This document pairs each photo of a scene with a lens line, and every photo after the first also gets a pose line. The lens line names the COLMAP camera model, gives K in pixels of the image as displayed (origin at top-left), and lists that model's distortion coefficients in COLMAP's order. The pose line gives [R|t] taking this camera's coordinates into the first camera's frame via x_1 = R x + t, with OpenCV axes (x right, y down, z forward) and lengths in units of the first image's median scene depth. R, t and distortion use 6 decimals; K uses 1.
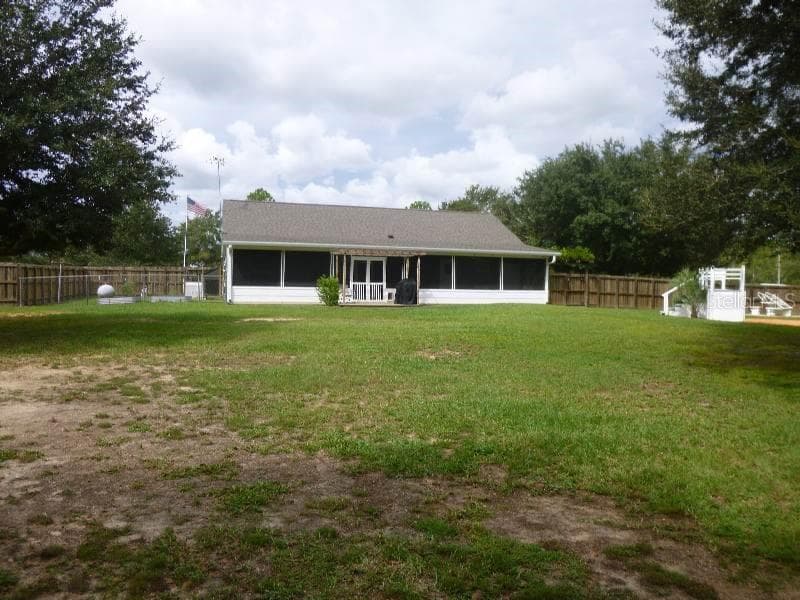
lens RADIAL K [[626.2, 0, 396.9], [0, 626.2, 330.6], [0, 0, 1]] dist [-0.010602, -0.001291]
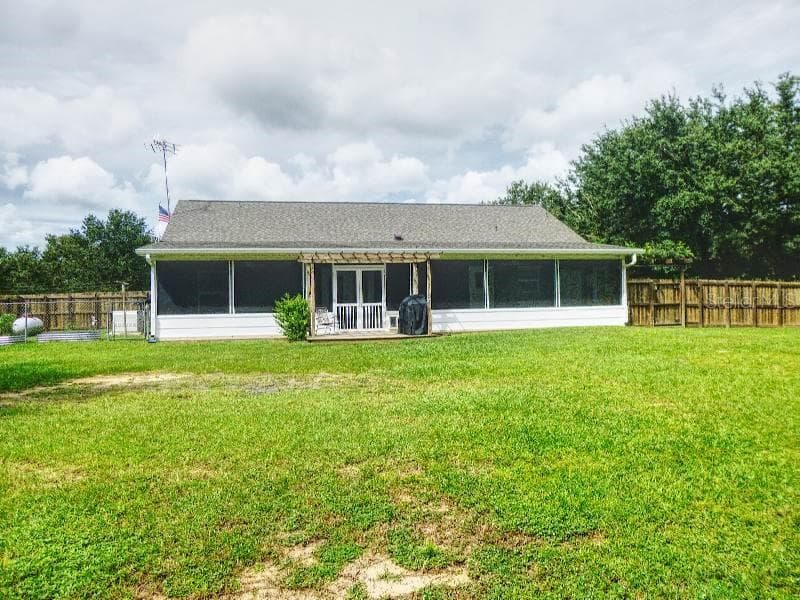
lens RADIAL K [[601.3, 0, 400.0], [0, 601.3, 300.0], [0, 0, 1]] dist [-0.036301, 0.004859]
pose [[0.995129, -0.035269, -0.092061, 0.053912], [0.028471, 0.996842, -0.074137, -0.027795], [0.094385, 0.071155, 0.992990, 0.320396]]
